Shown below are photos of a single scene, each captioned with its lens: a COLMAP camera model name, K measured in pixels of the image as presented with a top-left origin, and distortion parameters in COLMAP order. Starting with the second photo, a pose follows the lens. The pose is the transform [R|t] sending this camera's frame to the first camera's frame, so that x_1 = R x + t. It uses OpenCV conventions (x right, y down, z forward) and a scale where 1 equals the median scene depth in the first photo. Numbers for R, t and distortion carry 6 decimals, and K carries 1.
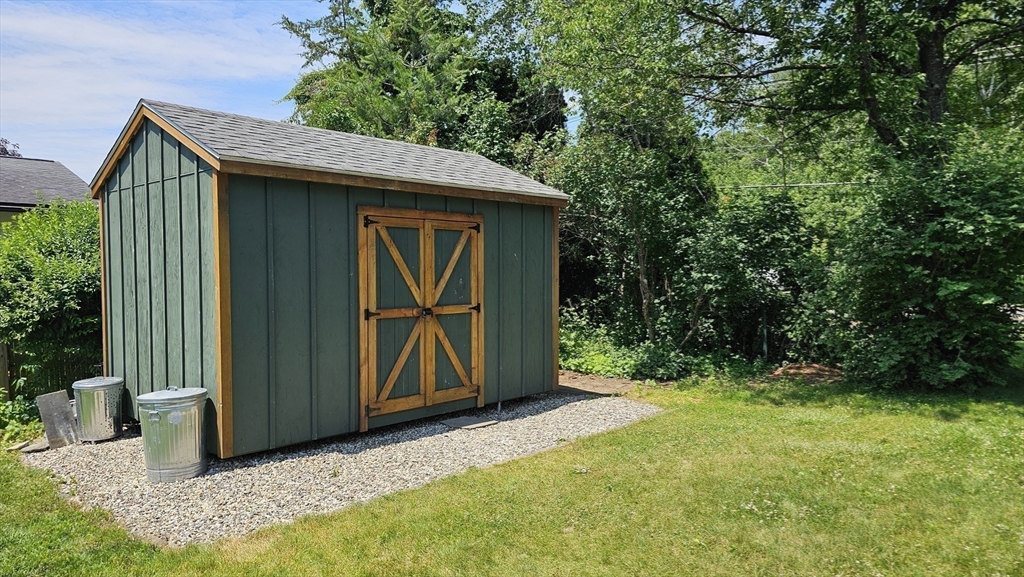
lens RADIAL K [[675.3, 0, 512.0], [0, 675.3, 288.5], [0, 0, 1]] dist [0.048561, -0.031168]
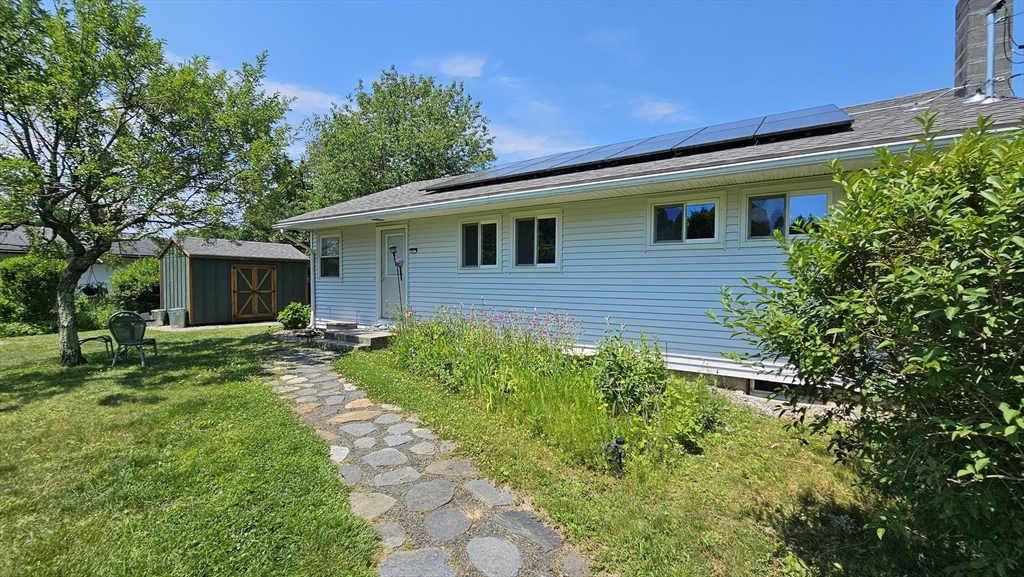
lens RADIAL K [[422.9, 0, 509.3], [0, 422.9, 294.9], [0, 0, 1]] dist [-0.001616, -0.000251]
pose [[0.989965, 0.005659, 0.141201, 0.935187], [-0.004988, 0.999975, -0.005106, 0.057367], [-0.141226, 0.004350, 0.989968, -1.504588]]
